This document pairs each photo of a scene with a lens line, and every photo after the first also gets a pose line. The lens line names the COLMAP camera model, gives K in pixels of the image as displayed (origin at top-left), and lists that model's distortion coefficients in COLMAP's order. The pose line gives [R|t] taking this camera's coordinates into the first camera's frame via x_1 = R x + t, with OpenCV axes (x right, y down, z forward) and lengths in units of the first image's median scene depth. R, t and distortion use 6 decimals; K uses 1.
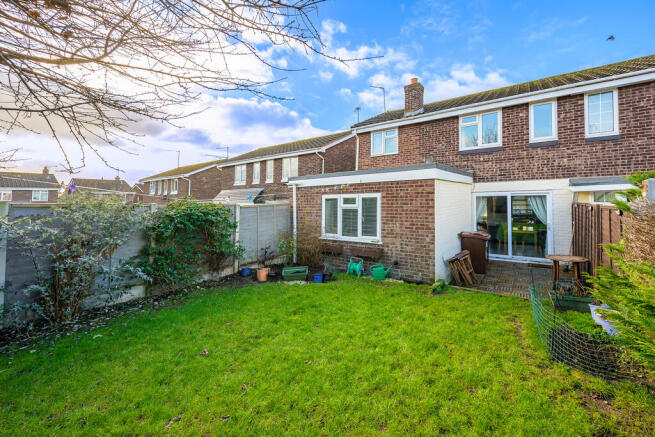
lens RADIAL K [[267.7, 0, 326.9], [0, 267.7, 187.4], [0, 0, 1]] dist [0.000062, -0.000268]
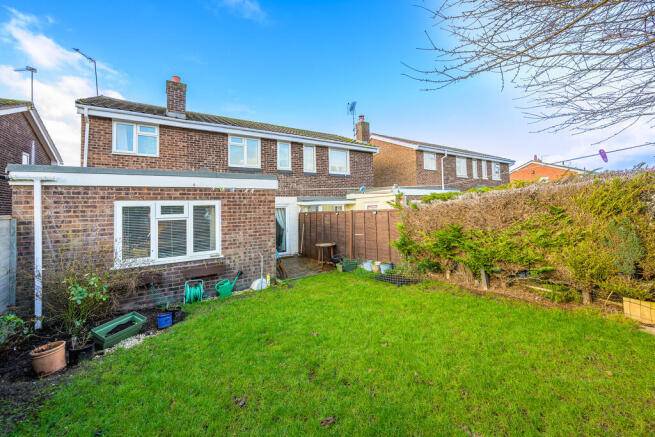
lens RADIAL K [[257.4, 0, 329.0], [0, 257.4, 208.3], [0, 0, 1]] dist [0.000369, 0.000018]
pose [[0.362236, 0.014078, 0.931980, -0.441155], [-0.018568, 0.999796, -0.007885, 0.044557], [-0.931902, -0.014449, 0.362423, 0.331079]]
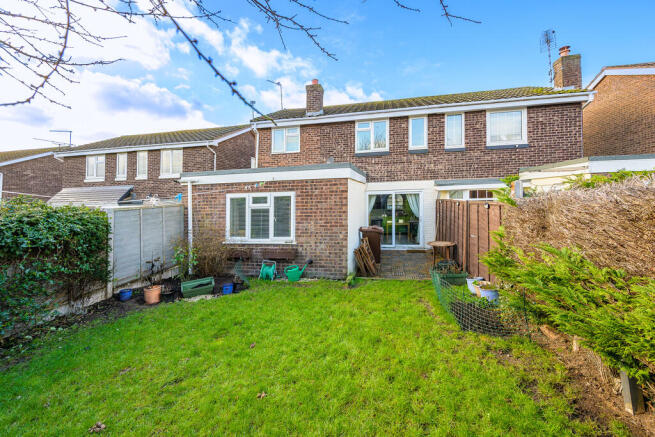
lens RADIAL K [[267.2, 0, 325.1], [0, 267.2, 192.5], [0, 0, 1]] dist [-0.001162, -0.000372]
pose [[0.912233, -0.001314, 0.409671, -0.088783], [-0.008248, 0.999733, 0.021574, 0.002511], [-0.409590, -0.023059, 0.911978, 0.070985]]
